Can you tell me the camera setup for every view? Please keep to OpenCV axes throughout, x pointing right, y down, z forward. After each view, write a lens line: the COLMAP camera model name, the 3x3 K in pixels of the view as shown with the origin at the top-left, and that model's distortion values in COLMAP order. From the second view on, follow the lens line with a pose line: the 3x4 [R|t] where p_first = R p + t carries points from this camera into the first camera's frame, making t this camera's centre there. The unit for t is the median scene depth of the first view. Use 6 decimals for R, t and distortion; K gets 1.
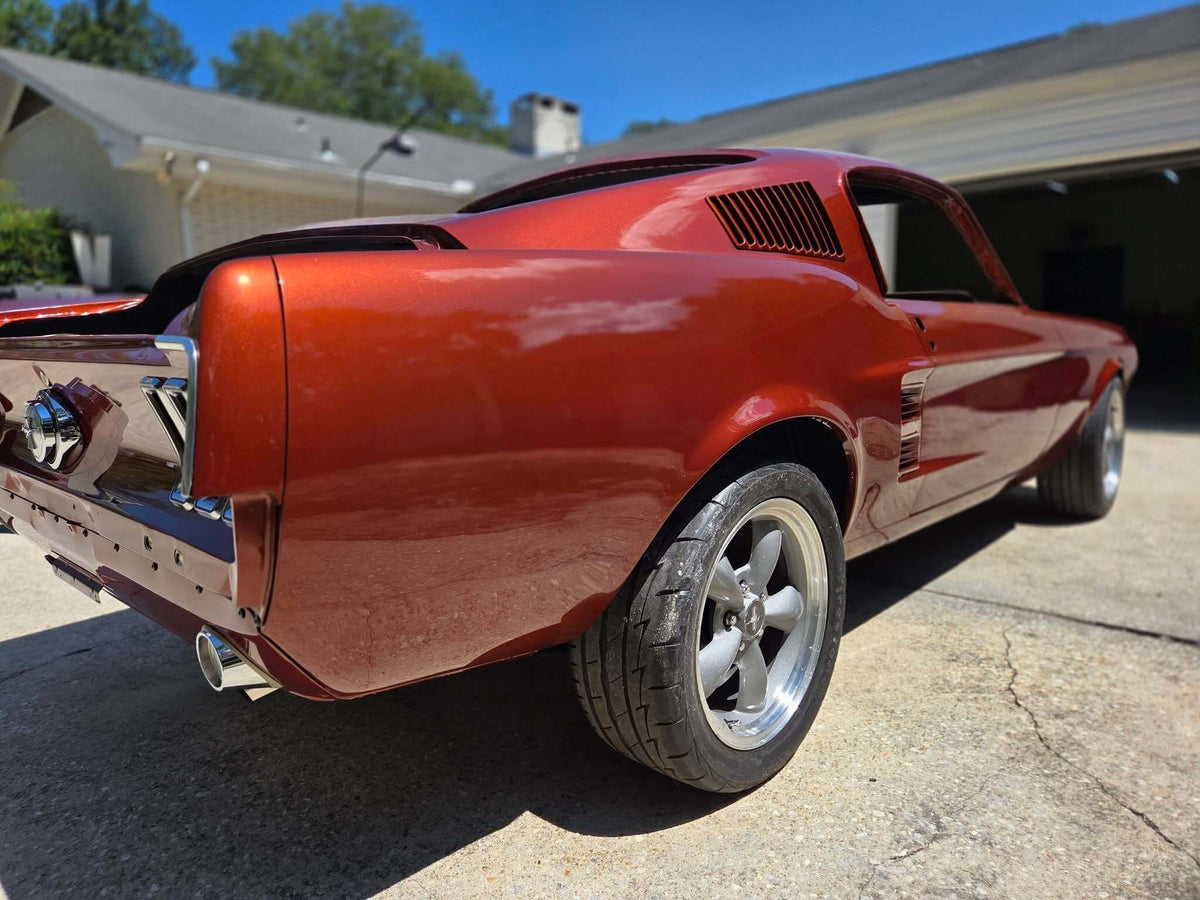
lens RADIAL K [[816.2, 0, 600.0], [0, 816.2, 450.0], [0, 0, 1]] dist [0.085653, -0.079254]
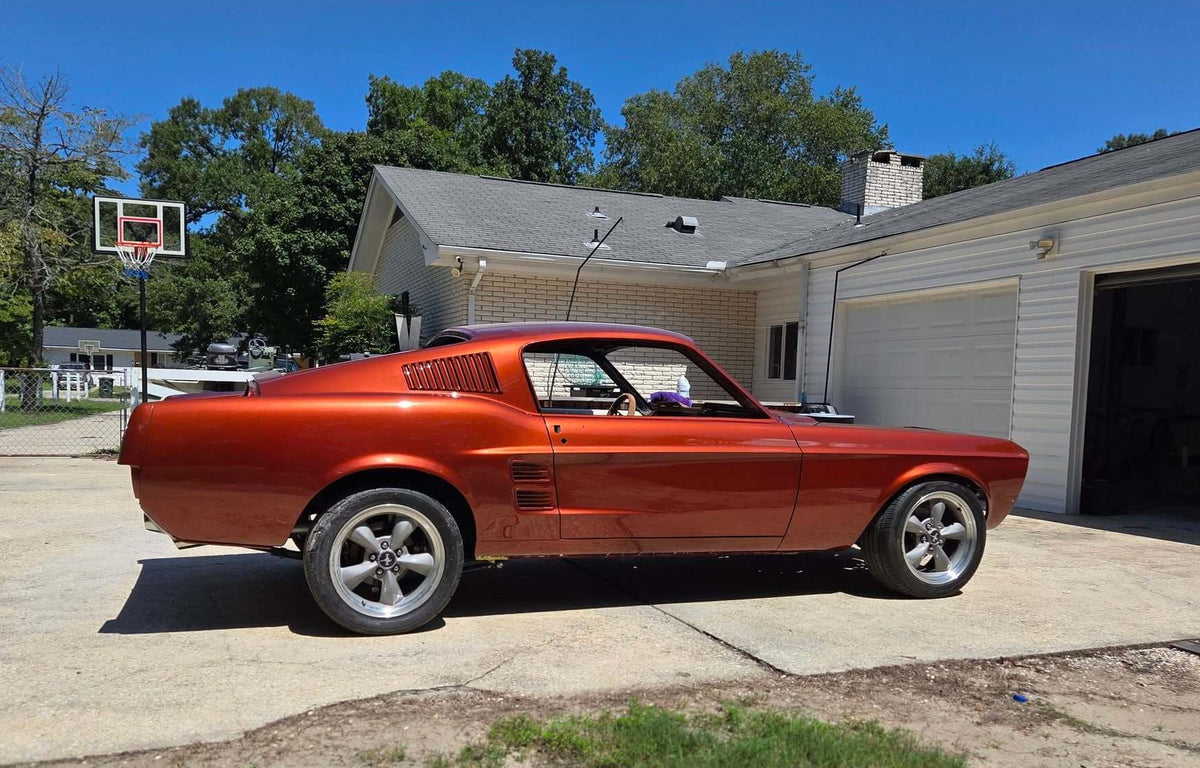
lens RADIAL K [[943.4, 0, 543.5], [0, 943.4, 443.2], [0, 0, 1]] dist [0.102303, 0.001186]
pose [[0.878305, 0.071107, -0.472784, 0.274187], [-0.112285, 0.991898, -0.059412, 0.000773], [0.464729, 0.105268, 0.879173, -0.165490]]
